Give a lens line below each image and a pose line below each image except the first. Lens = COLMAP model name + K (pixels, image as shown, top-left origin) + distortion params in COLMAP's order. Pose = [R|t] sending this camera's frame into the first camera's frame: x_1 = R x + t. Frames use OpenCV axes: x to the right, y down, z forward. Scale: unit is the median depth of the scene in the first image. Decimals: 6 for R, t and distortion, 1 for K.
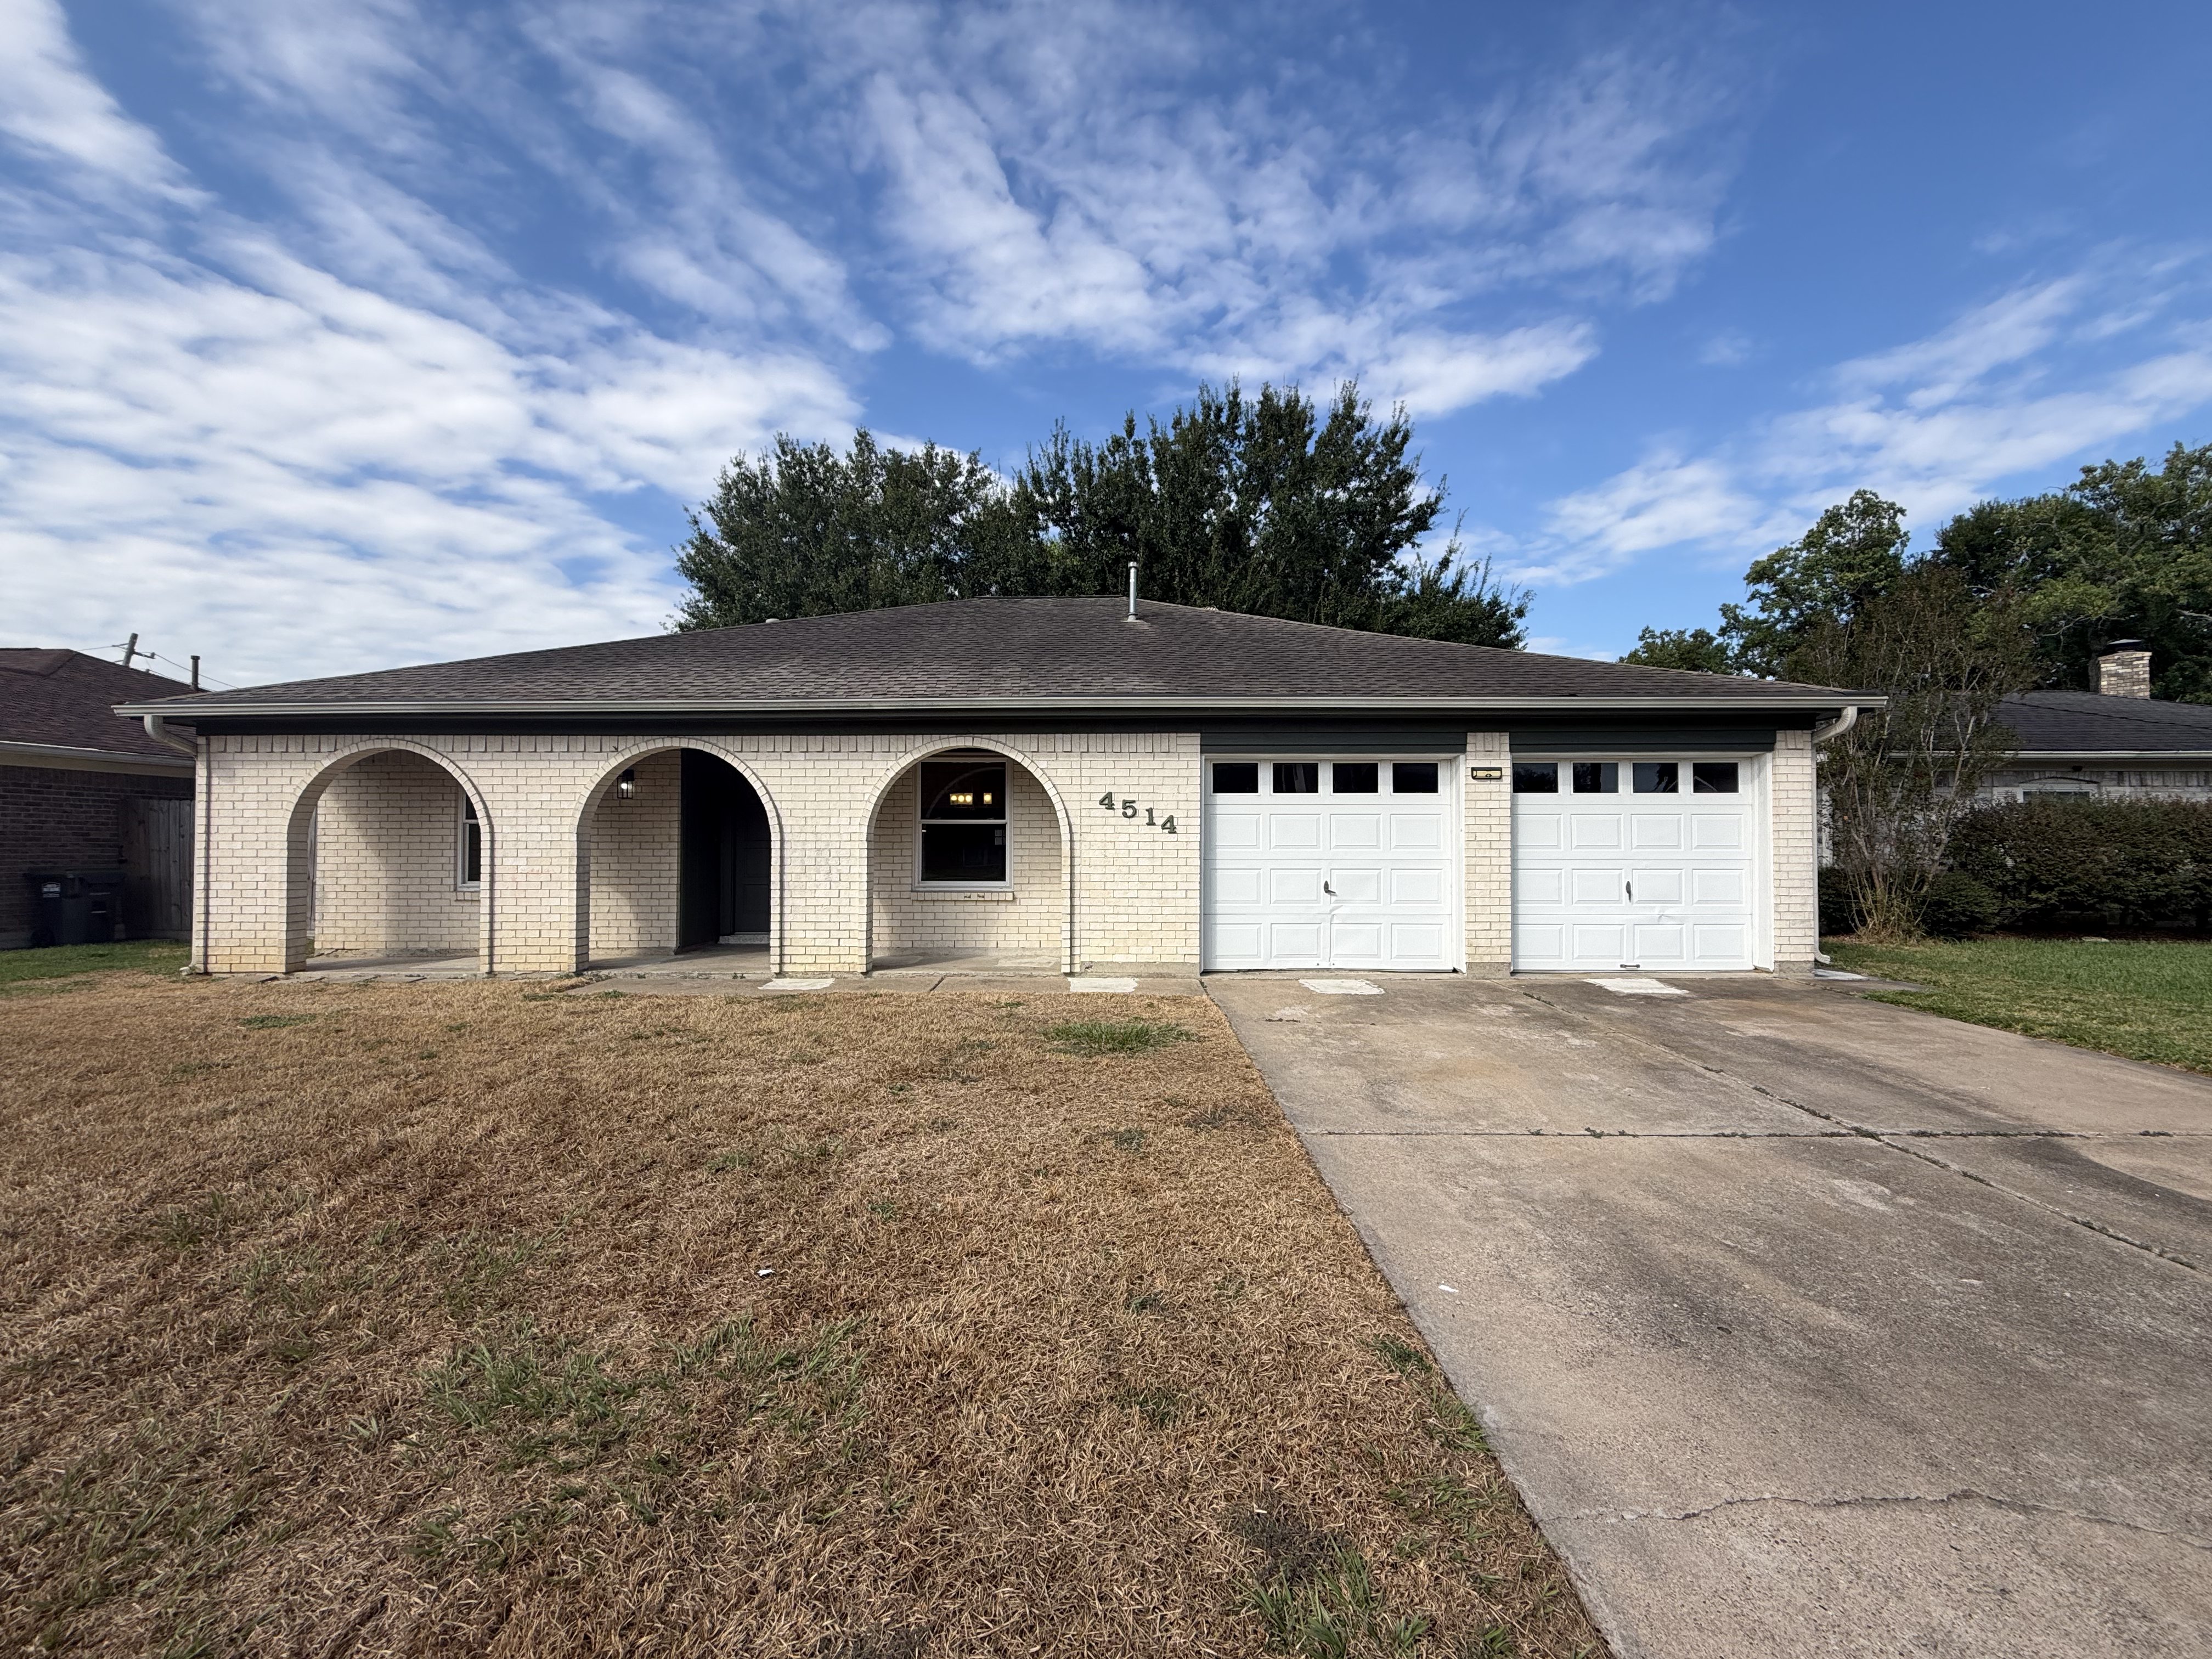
lens RADIAL K [[910.9, 0, 1167.4], [0, 910.9, 863.3], [0, 0, 1]] dist [-0.001685, 0.000271]
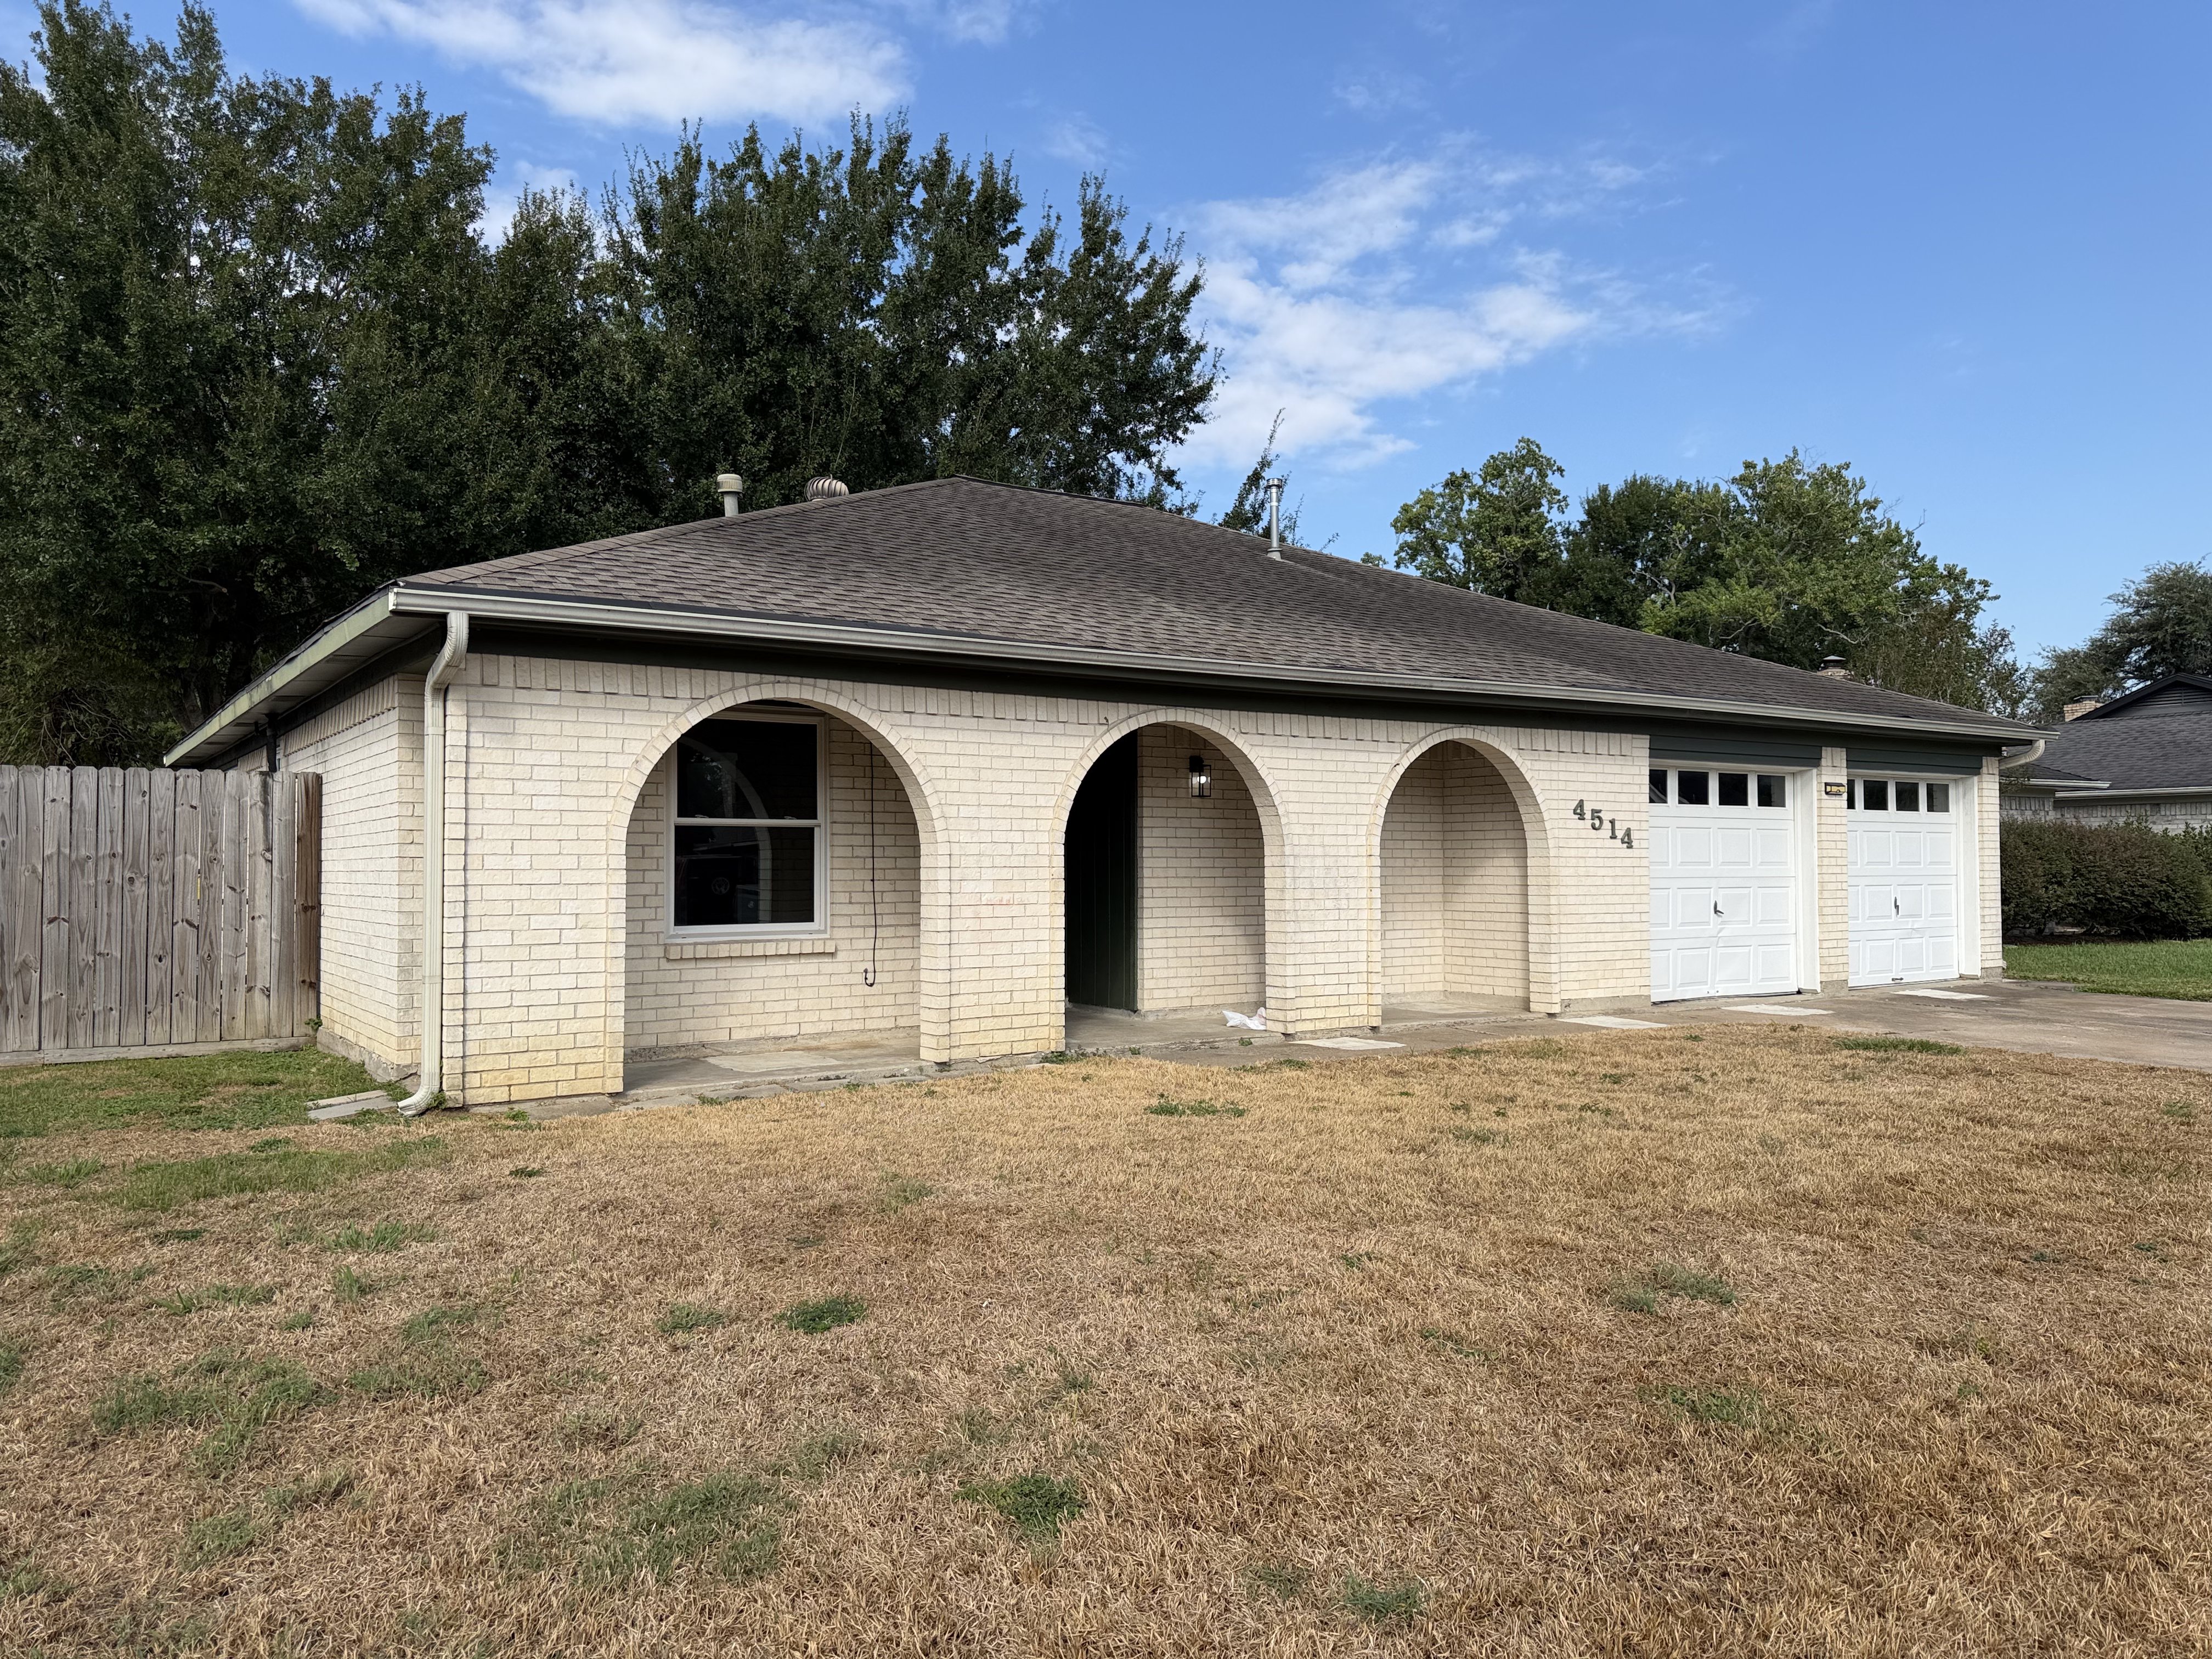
lens RADIAL K [[1529.3, 0, 1145.9], [0, 1529.3, 836.8], [0, 0, 1]] dist [0.182375, -0.384043]
pose [[0.823312, 0.009040, 0.567517, -1.214055], [0.008576, 0.999561, -0.028362, -0.005384], [-0.567524, 0.028218, 0.822873, 0.035517]]
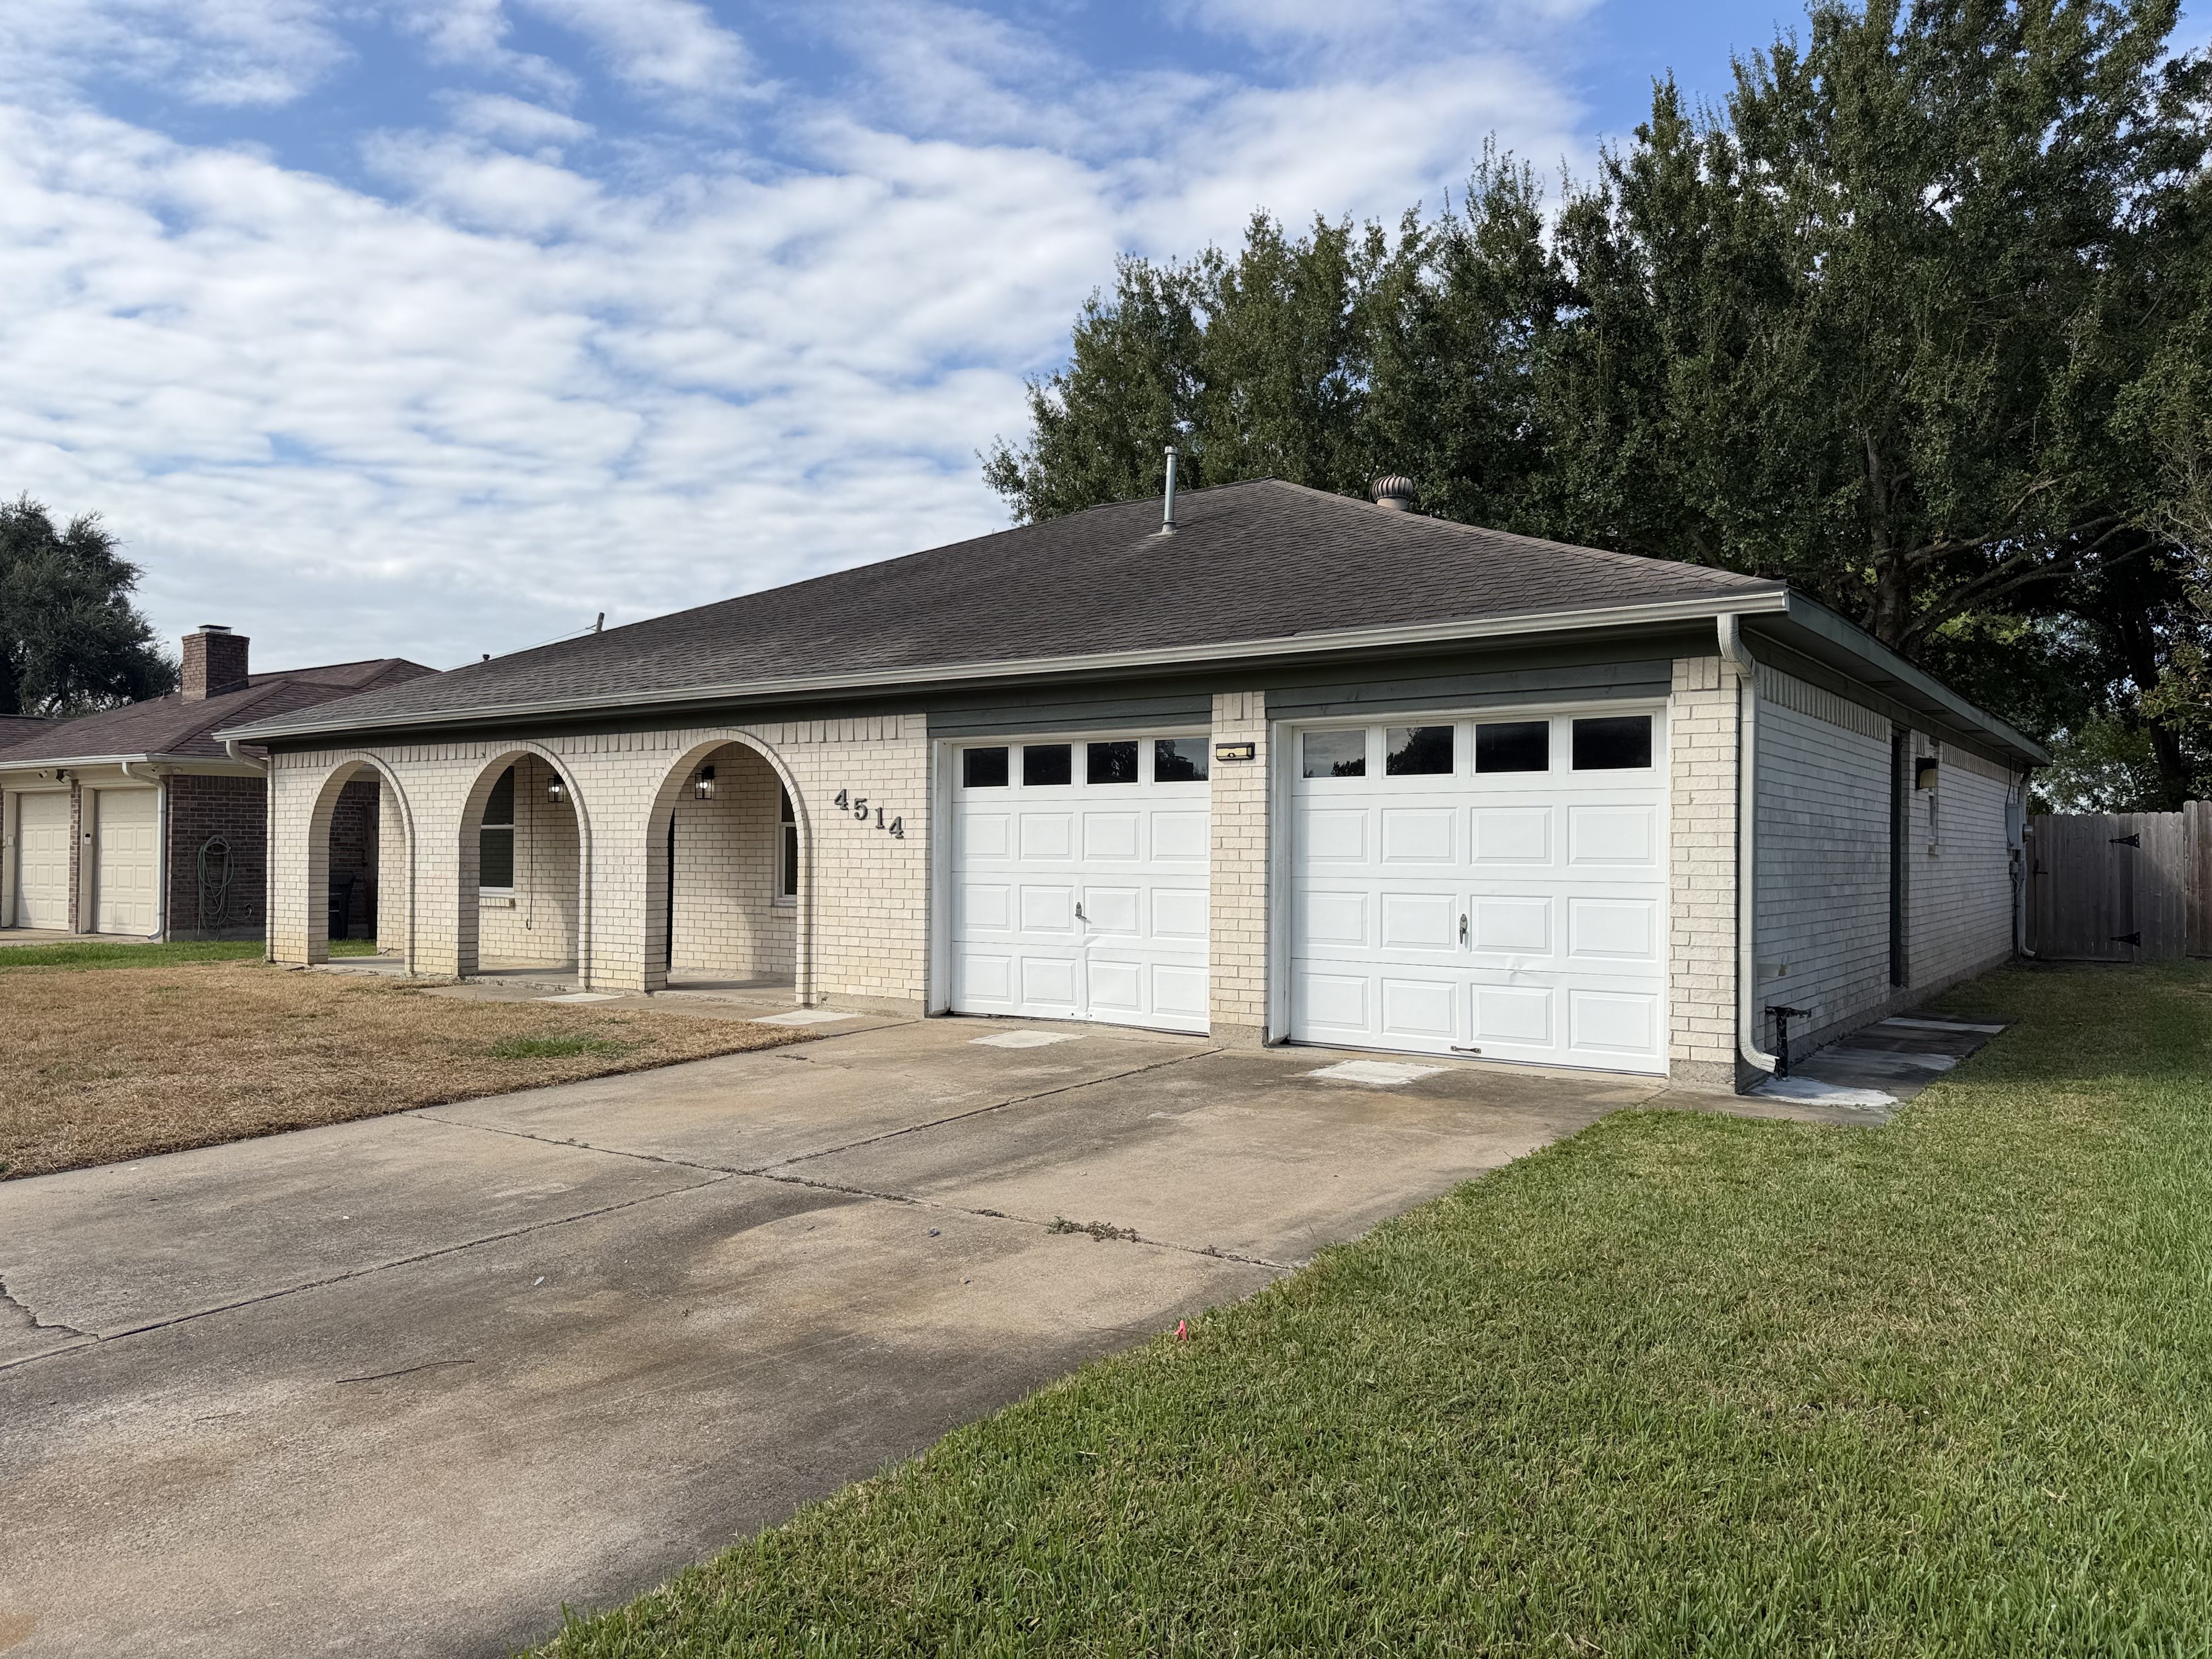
lens RADIAL K [[1529.3, 0, 1145.9], [0, 1529.3, 836.8], [0, 0, 1]] dist [0.182375, -0.384043]
pose [[0.823802, -0.001777, -0.566876, 0.950818], [-0.009825, 0.999800, -0.017413, -0.012709], [0.566793, 0.019914, 0.823619, -0.000271]]
